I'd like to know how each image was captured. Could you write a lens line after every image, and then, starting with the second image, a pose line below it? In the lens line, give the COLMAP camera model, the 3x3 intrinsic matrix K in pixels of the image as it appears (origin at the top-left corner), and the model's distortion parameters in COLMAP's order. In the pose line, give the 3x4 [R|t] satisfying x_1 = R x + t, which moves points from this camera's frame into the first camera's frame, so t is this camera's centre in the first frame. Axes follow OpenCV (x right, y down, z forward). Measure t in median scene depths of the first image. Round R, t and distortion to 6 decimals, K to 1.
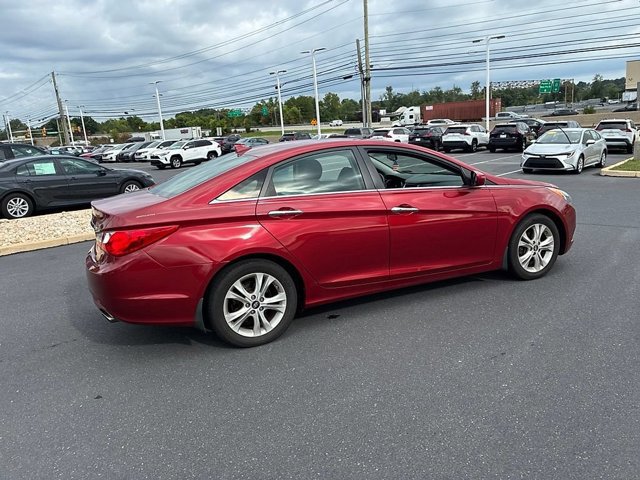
lens RADIAL K [[482.3, 0, 323.4], [0, 482.3, 236.5], [0, 0, 1]] dist [0.044206, -0.059535]
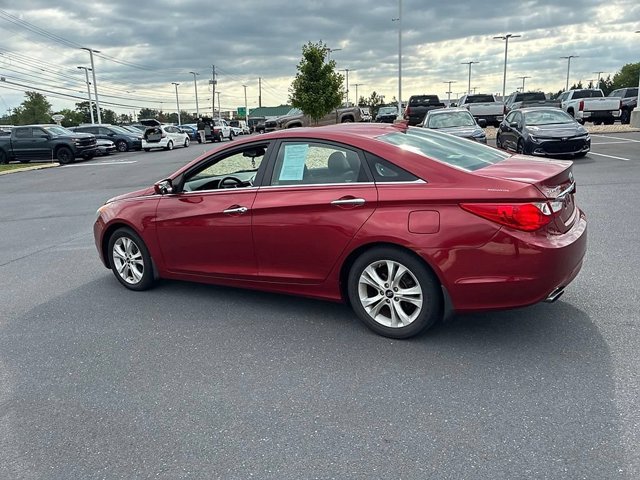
lens RADIAL K [[482.3, 0, 324.2], [0, 482.3, 240.2], [0, 0, 1]] dist [0.044206, -0.059535]
pose [[-0.531184, -0.103571, 0.840902, -0.129020], [0.269119, 0.920476, 0.283370, -0.040703], [-0.803380, 0.376824, -0.461069, 0.235559]]
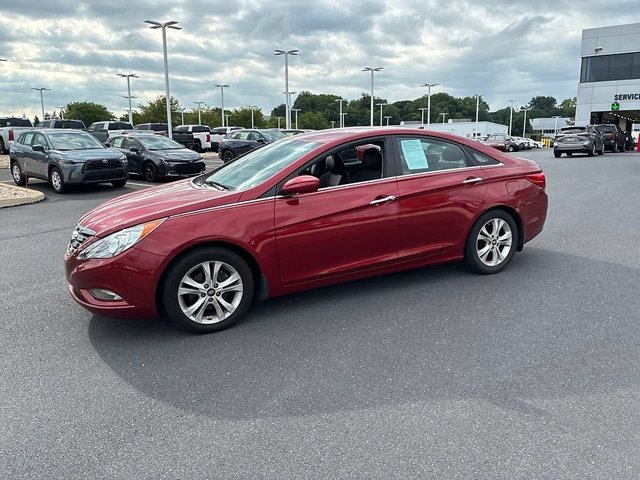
lens RADIAL K [[482.3, 0, 322.9], [0, 482.3, 238.5], [0, 0, 1]] dist [0.044206, -0.059535]
pose [[-0.996231, 0.086376, -0.007918, 0.015863], [0.075600, 0.909429, 0.408929, -0.065821], [0.042522, 0.406790, -0.912532, 0.322982]]
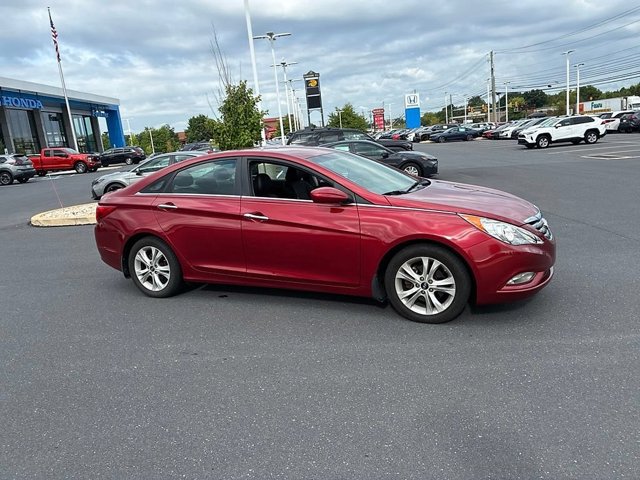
lens RADIAL K [[482.3, 0, 315.7], [0, 482.3, 237.4], [0, 0, 1]] dist [0.044206, -0.059535]
pose [[0.645585, 0.165629, -0.745511, 0.147410], [-0.124216, 0.985972, 0.111485, -0.020271], [0.753519, 0.020631, 0.657103, 0.051546]]
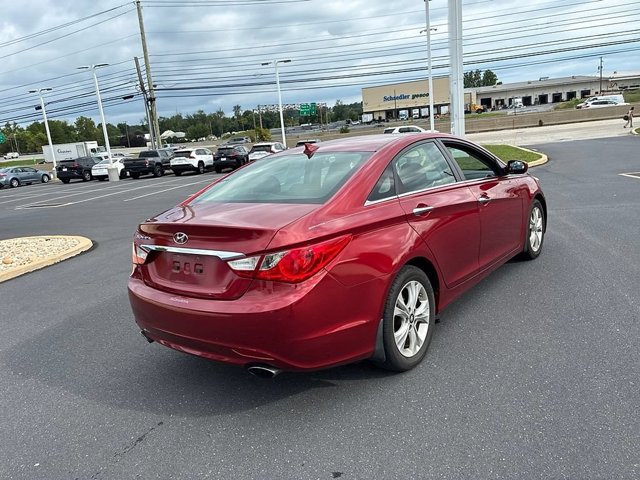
lens RADIAL K [[482.3, 0, 323.7], [0, 482.3, 236.4], [0, 0, 1]] dist [0.044206, -0.059535]
pose [[0.891236, -0.115419, 0.438608, -0.078056], [0.135305, 0.990702, -0.014232, -0.001566], [-0.432887, 0.072029, 0.898566, 0.033920]]
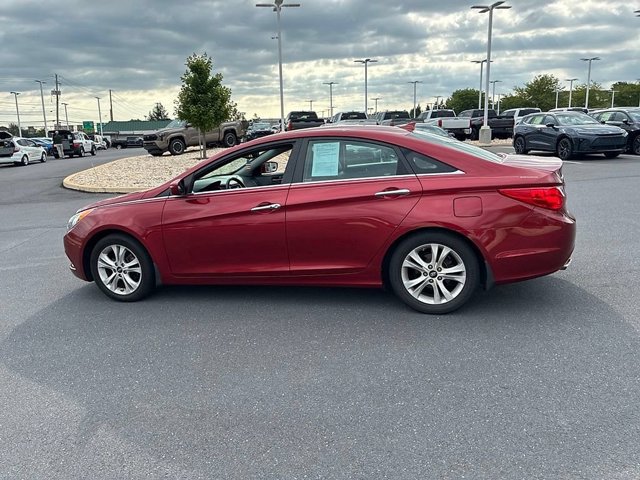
lens RADIAL K [[482.3, 0, 324.3], [0, 482.3, 240.5], [0, 0, 1]] dist [0.044206, -0.059535]
pose [[-0.746911, -0.043318, 0.663512, -0.105378], [0.234744, 0.916443, 0.324080, -0.048494], [-0.622109, 0.397814, -0.674333, 0.275066]]
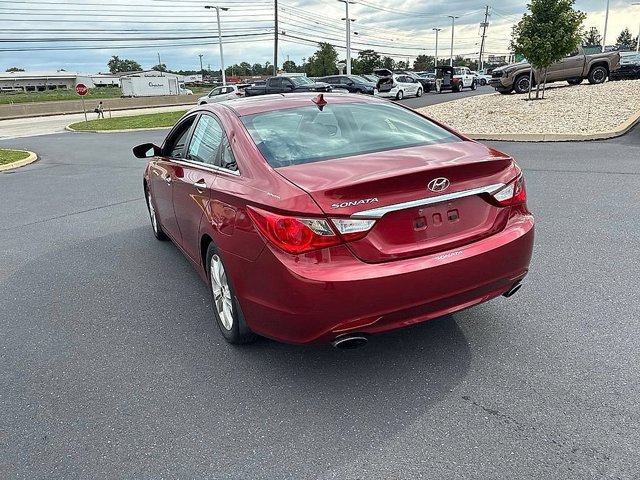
lens RADIAL K [[482.3, 0, 323.3], [0, 482.3, 236.5], [0, 0, 1]] dist [0.044206, -0.059535]
pose [[-0.026503, -0.231061, 0.972578, -0.141710], [0.268124, 0.935627, 0.229589, -0.021884], [-0.963020, 0.266856, 0.037156, 0.147864]]
